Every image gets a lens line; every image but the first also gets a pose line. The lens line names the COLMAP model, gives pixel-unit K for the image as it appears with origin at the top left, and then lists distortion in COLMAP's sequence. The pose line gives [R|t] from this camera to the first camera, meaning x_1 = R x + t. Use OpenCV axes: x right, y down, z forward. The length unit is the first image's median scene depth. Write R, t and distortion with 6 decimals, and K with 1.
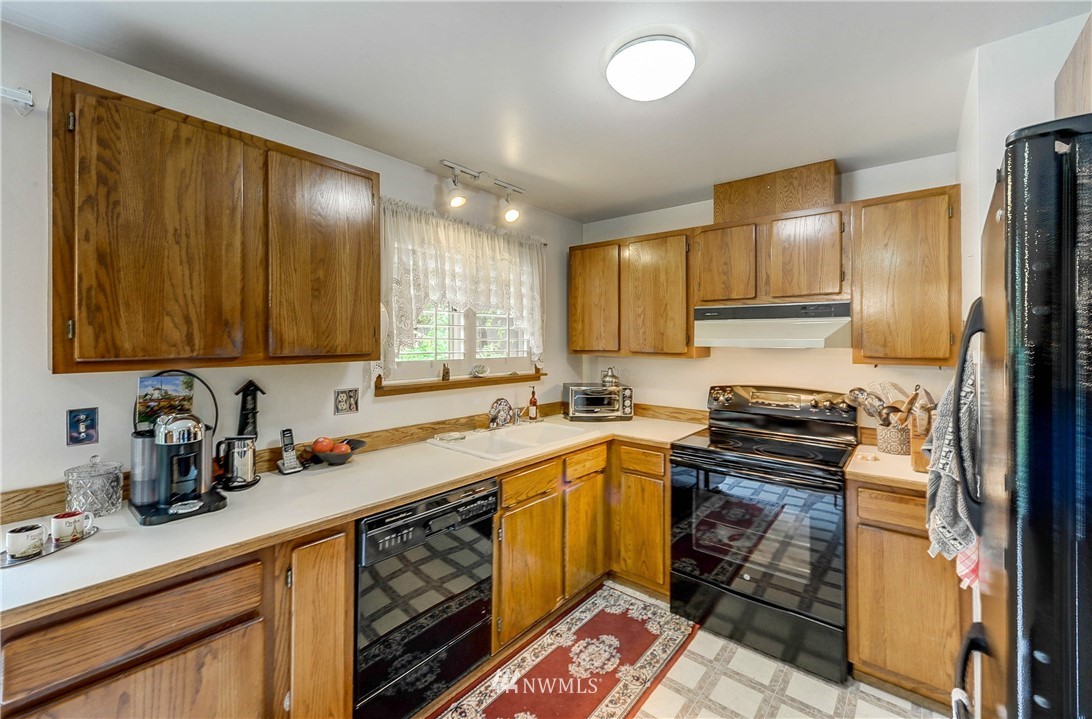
lens RADIAL K [[445.6, 0, 544.2], [0, 445.6, 335.3], [0, 0, 1]] dist [-0.001366, -0.000322]
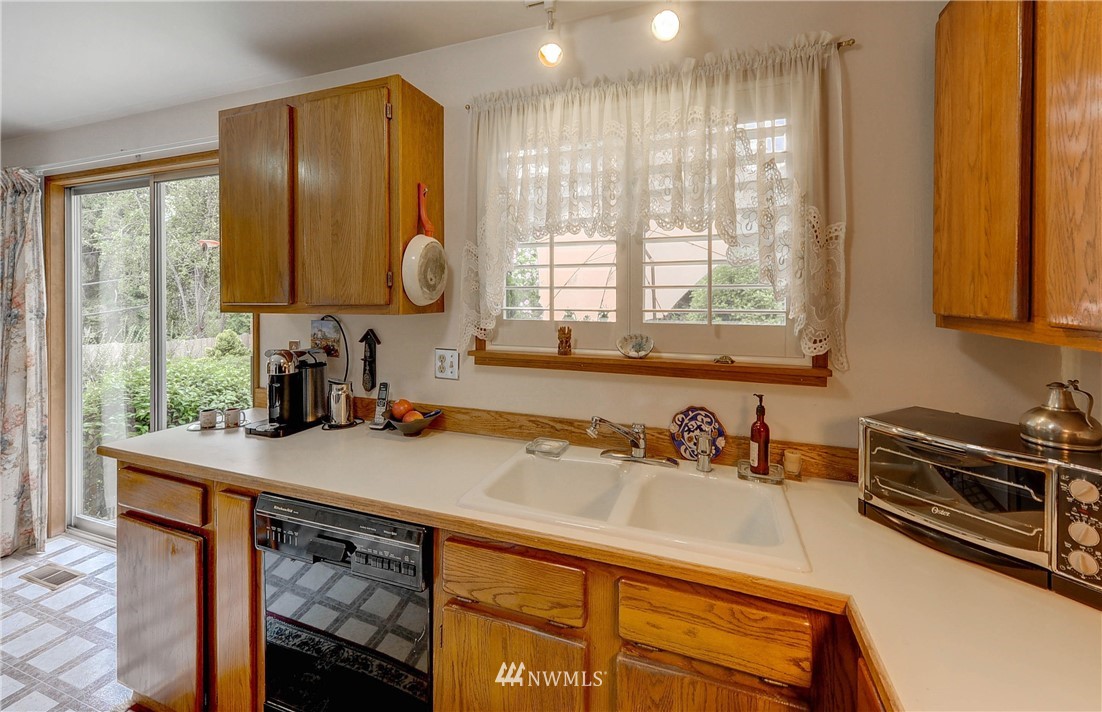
lens RADIAL K [[523.4, 0, 551.0], [0, 523.4, 298.1], [0, 0, 1]] dist [0.002647, 0.000314]
pose [[0.300341, 0.000846, -0.953832, 0.754361], [0.009456, 0.999948, 0.003864, 0.034081], [0.953785, -0.010180, 0.300317, 1.259144]]
